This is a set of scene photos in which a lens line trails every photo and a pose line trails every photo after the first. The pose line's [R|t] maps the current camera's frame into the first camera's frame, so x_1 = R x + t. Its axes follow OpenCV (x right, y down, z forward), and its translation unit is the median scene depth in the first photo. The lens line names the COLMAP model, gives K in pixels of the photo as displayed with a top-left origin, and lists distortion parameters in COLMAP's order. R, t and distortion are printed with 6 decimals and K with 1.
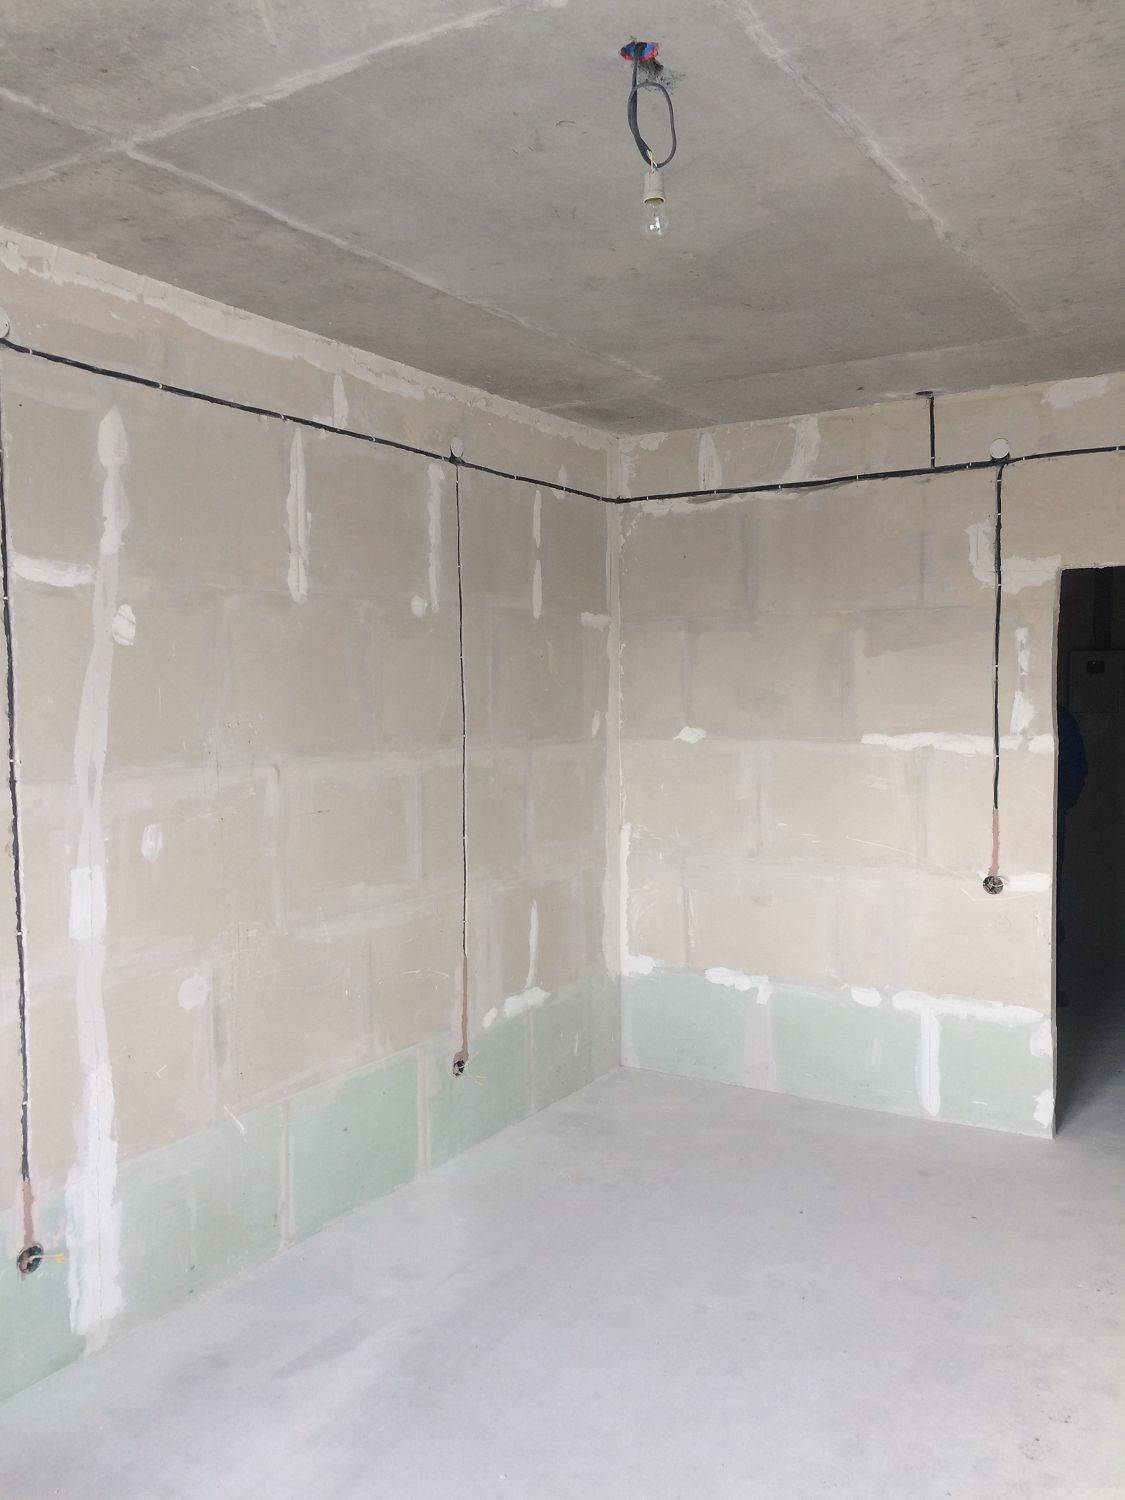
lens RADIAL K [[1269.7, 0, 568.0], [0, 1269.7, 751.5], [0, 0, 1]] dist [0.085891, -0.102423]
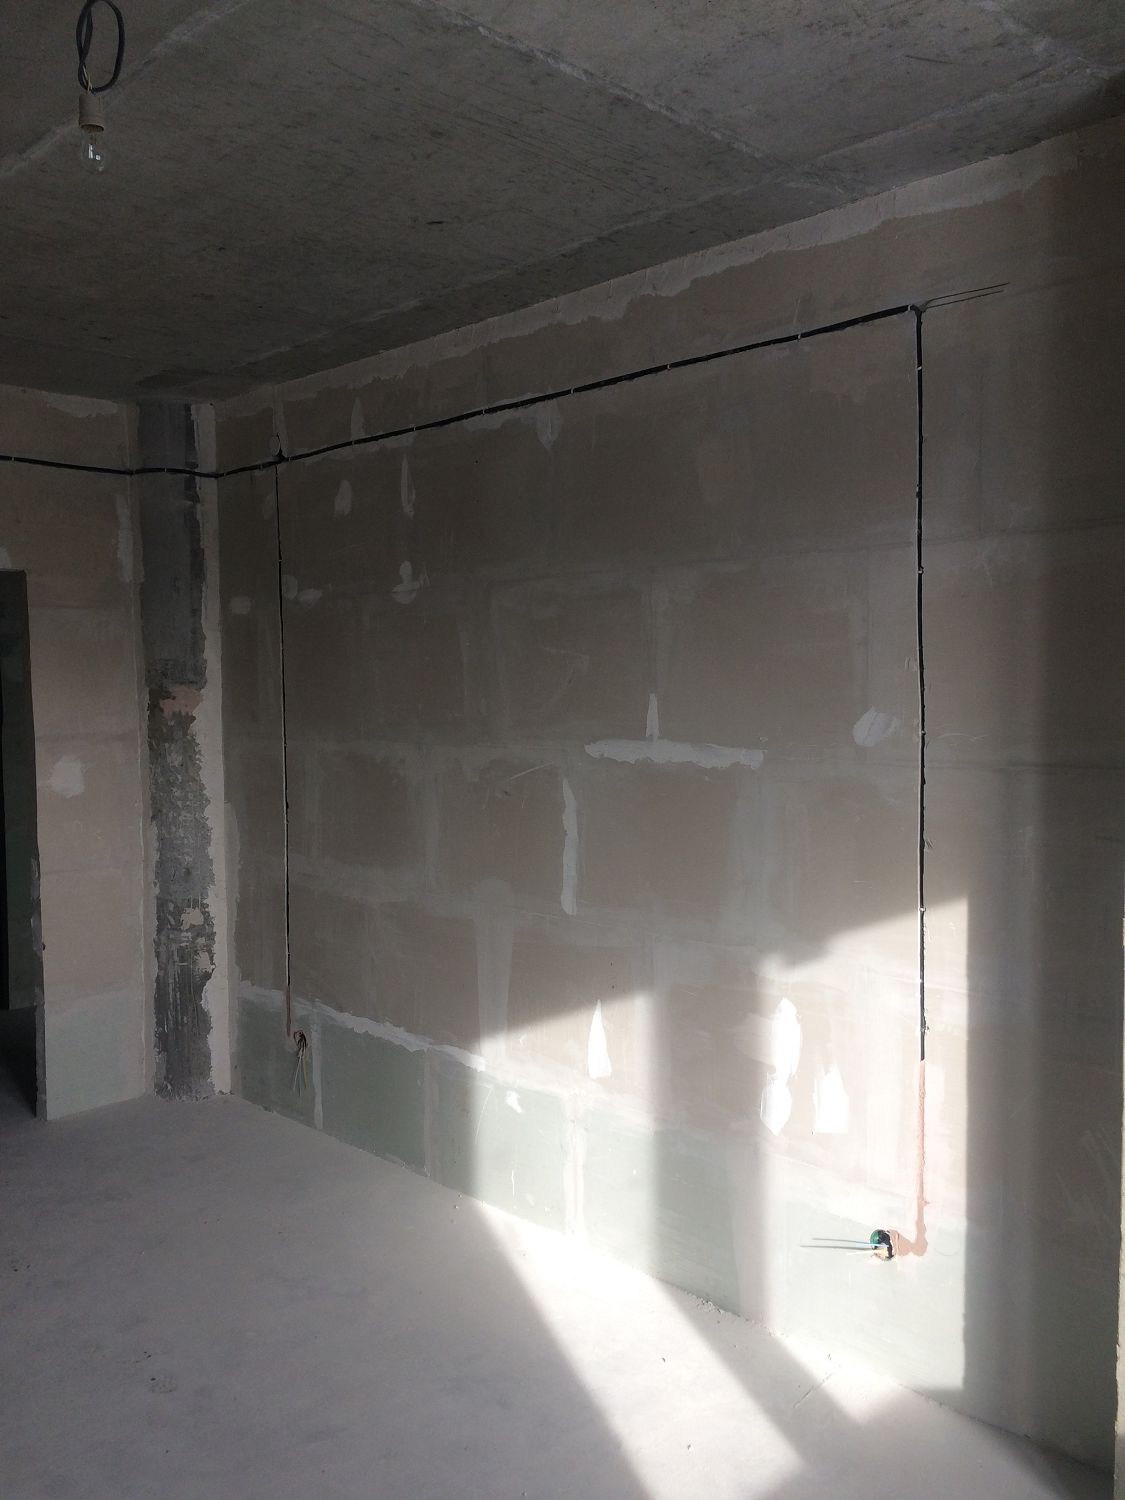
lens RADIAL K [[1269.7, 0, 569.0], [0, 1269.7, 753.8], [0, 0, 1]] dist [0.085891, -0.102423]
pose [[0.248415, -0.048985, 0.967414, -0.333215], [0.056007, 0.997776, 0.036141, -0.005077], [-0.967033, 0.045204, 0.250606, 0.216867]]
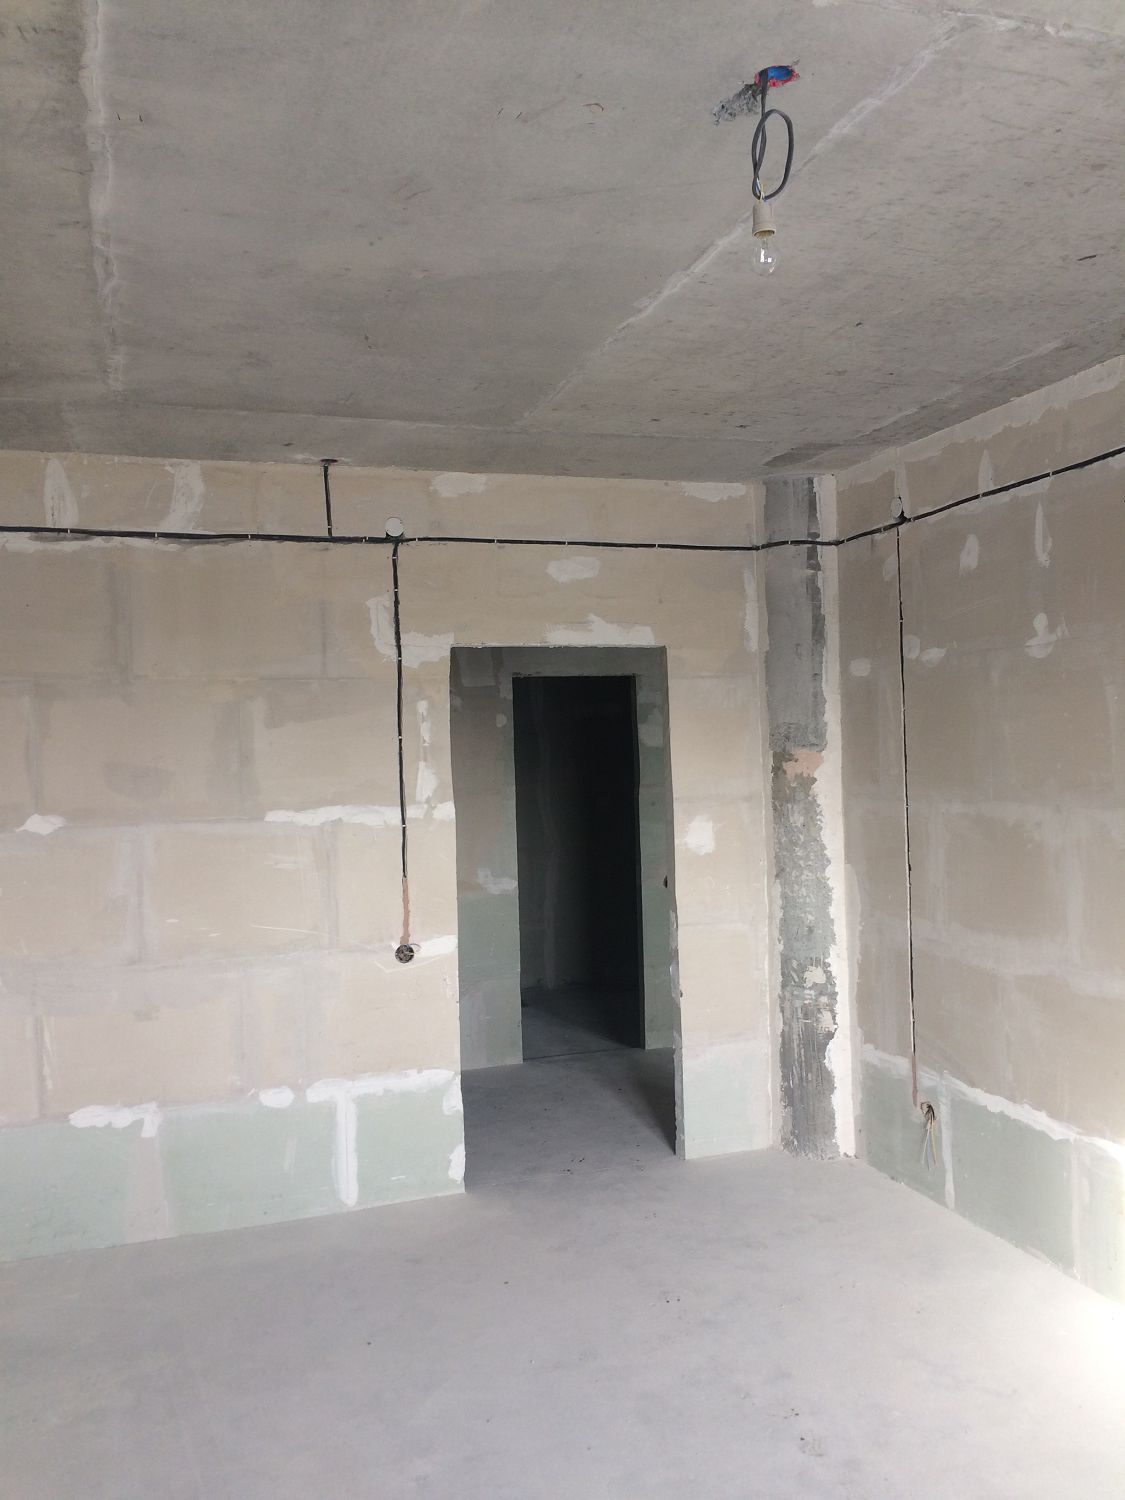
lens RADIAL K [[1269.7, 0, 568.3], [0, 1269.7, 753.2], [0, 0, 1]] dist [0.085891, -0.102423]
pose [[0.646466, -0.011991, 0.762848, -0.342397], [0.061165, 0.997473, -0.036155, -0.009131], [-0.760487, 0.070032, 0.645566, 0.237818]]
